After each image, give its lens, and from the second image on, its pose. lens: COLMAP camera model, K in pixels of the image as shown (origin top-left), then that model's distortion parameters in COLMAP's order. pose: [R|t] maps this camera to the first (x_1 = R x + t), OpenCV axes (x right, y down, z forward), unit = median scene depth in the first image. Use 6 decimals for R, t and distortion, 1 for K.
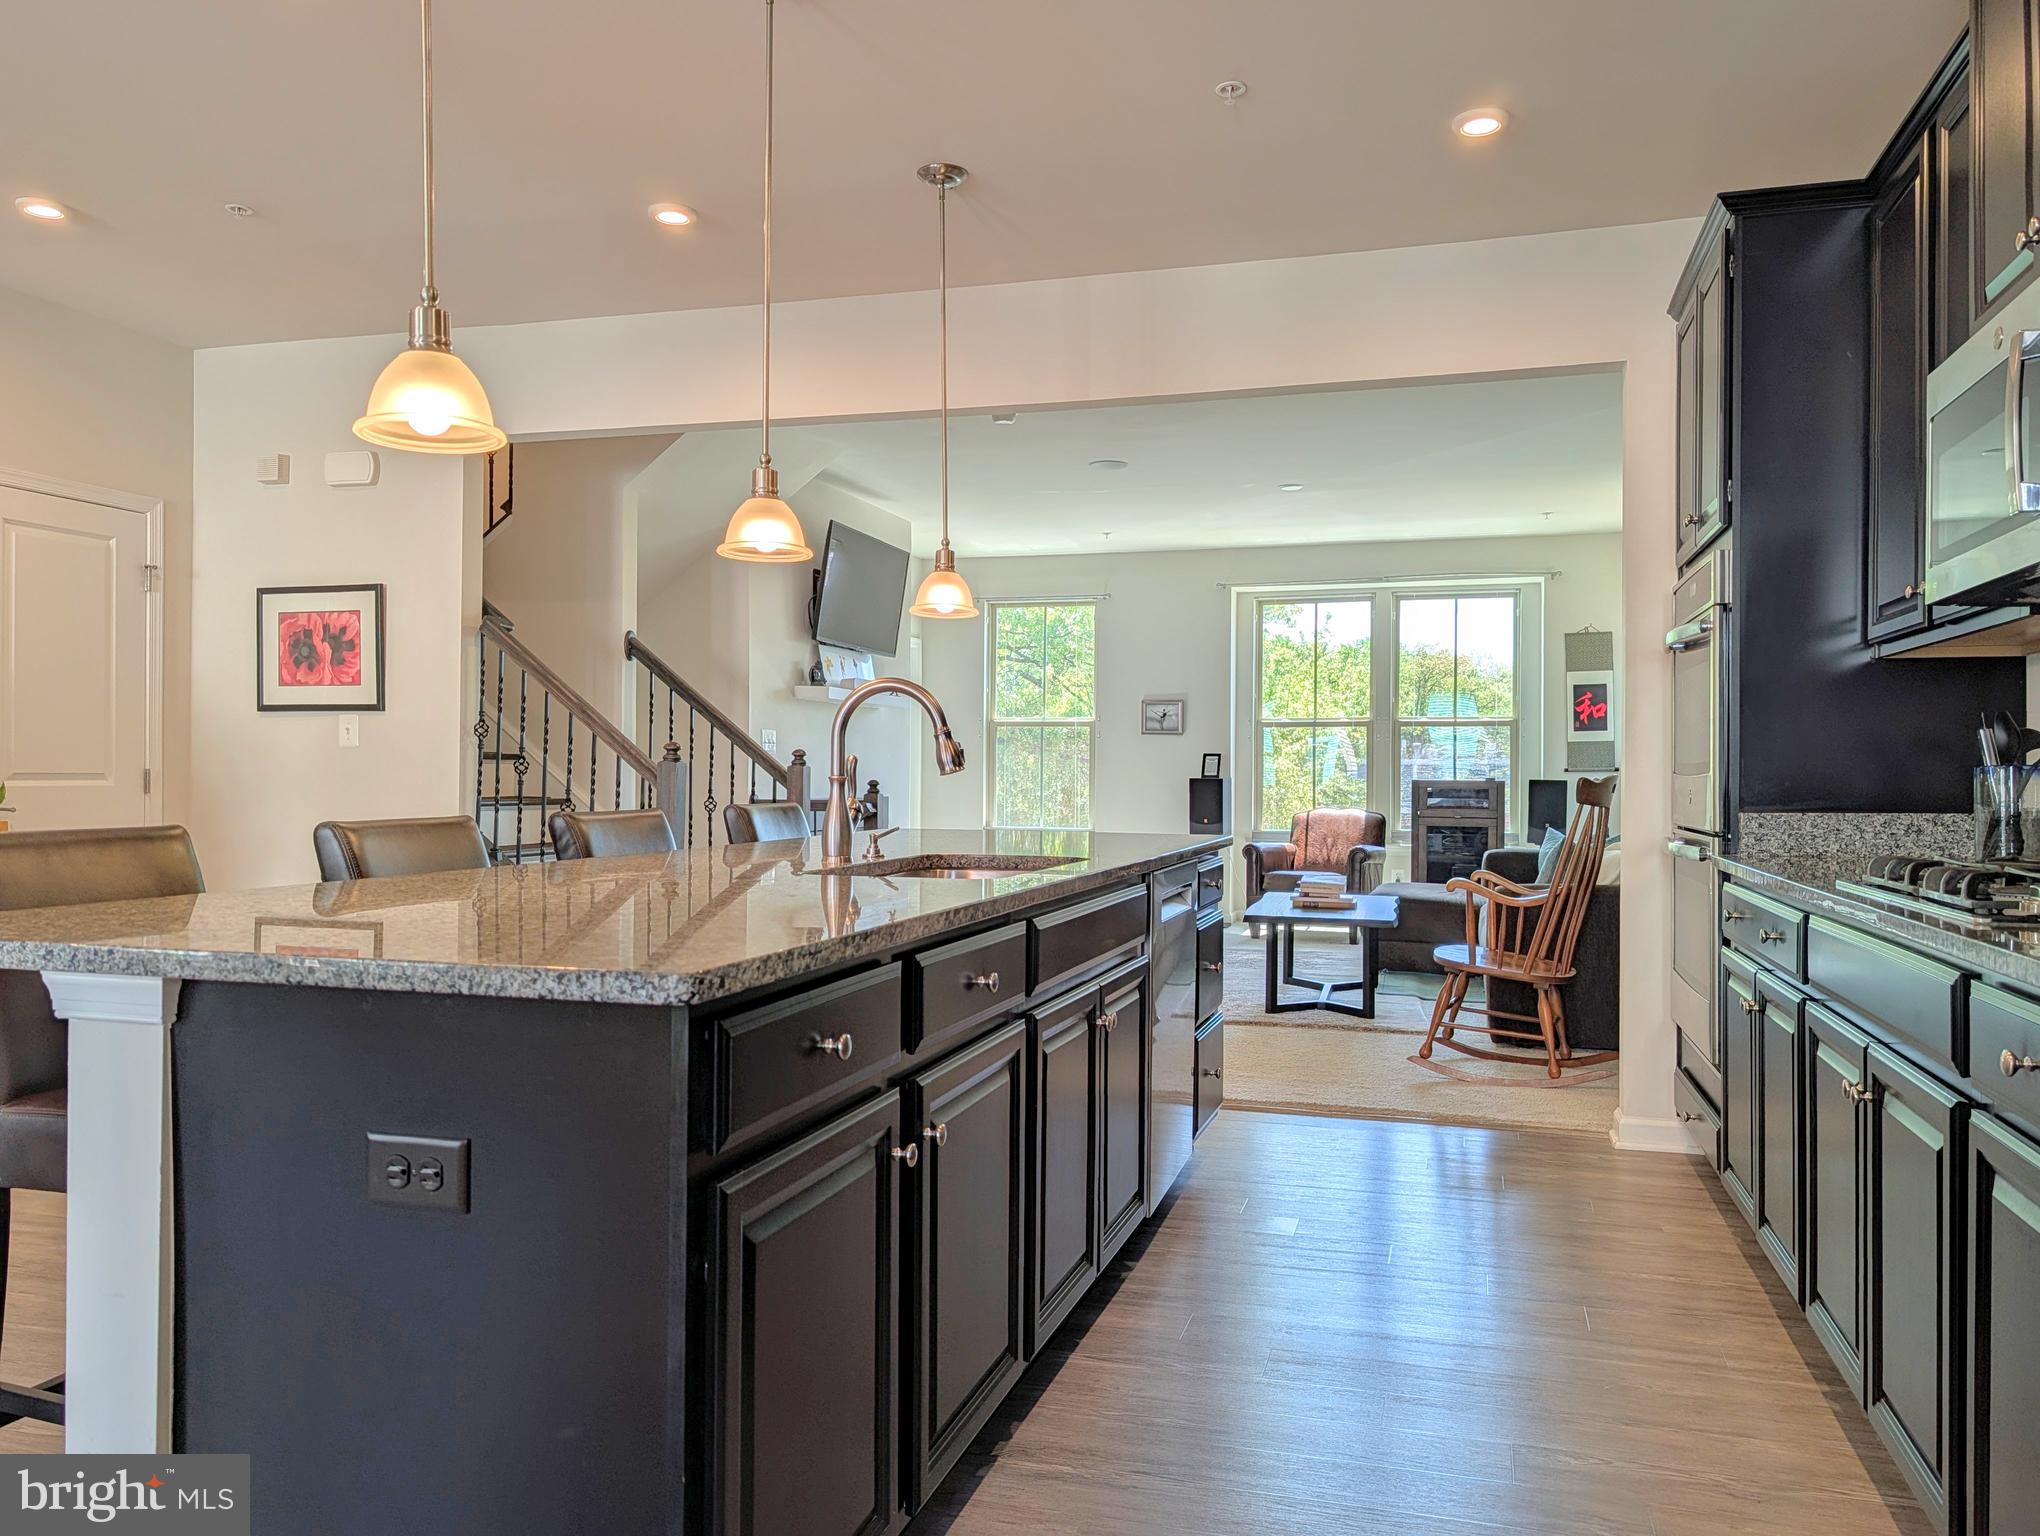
lens RADIAL K [[1495.5, 0, 1030.1], [0, 1495.5, 776.8], [0, 0, 1]] dist [0.077480, -0.116255]
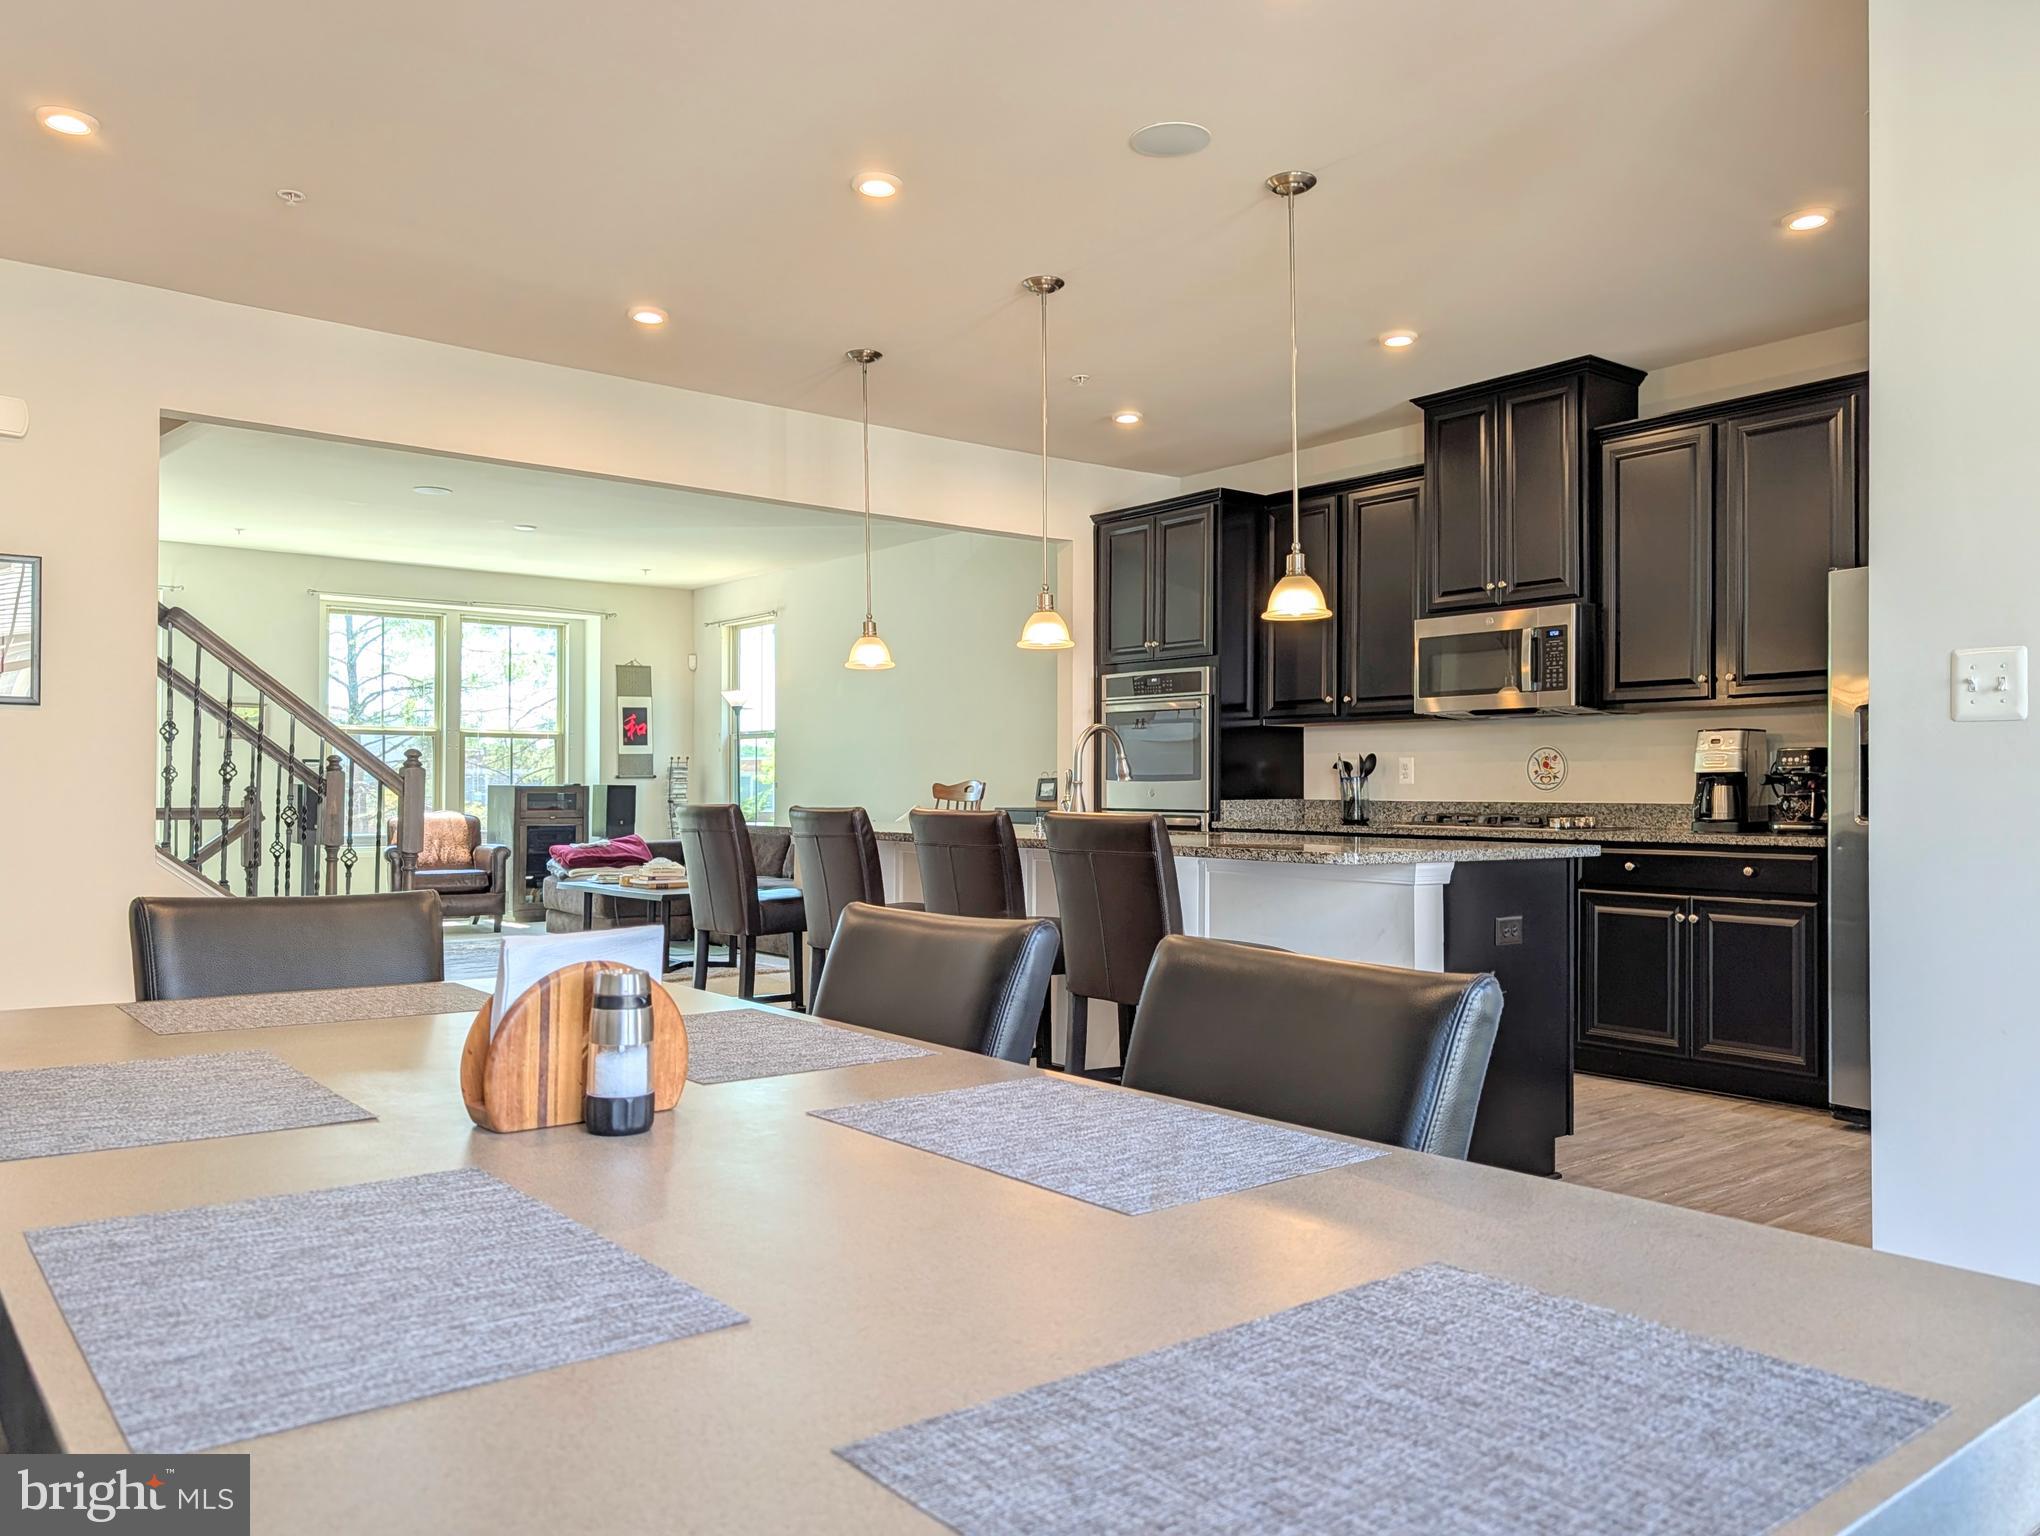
lens RADIAL K [[1495.5, 0, 1030.1], [0, 1495.5, 776.8], [0, 0, 1]] dist [0.077480, -0.116255]
pose [[0.574903, 0.001925, 0.818219, -0.444880], [-0.000535, 0.999998, -0.001977, -0.002495], [-0.818221, 0.000699, 0.574903, 0.029927]]
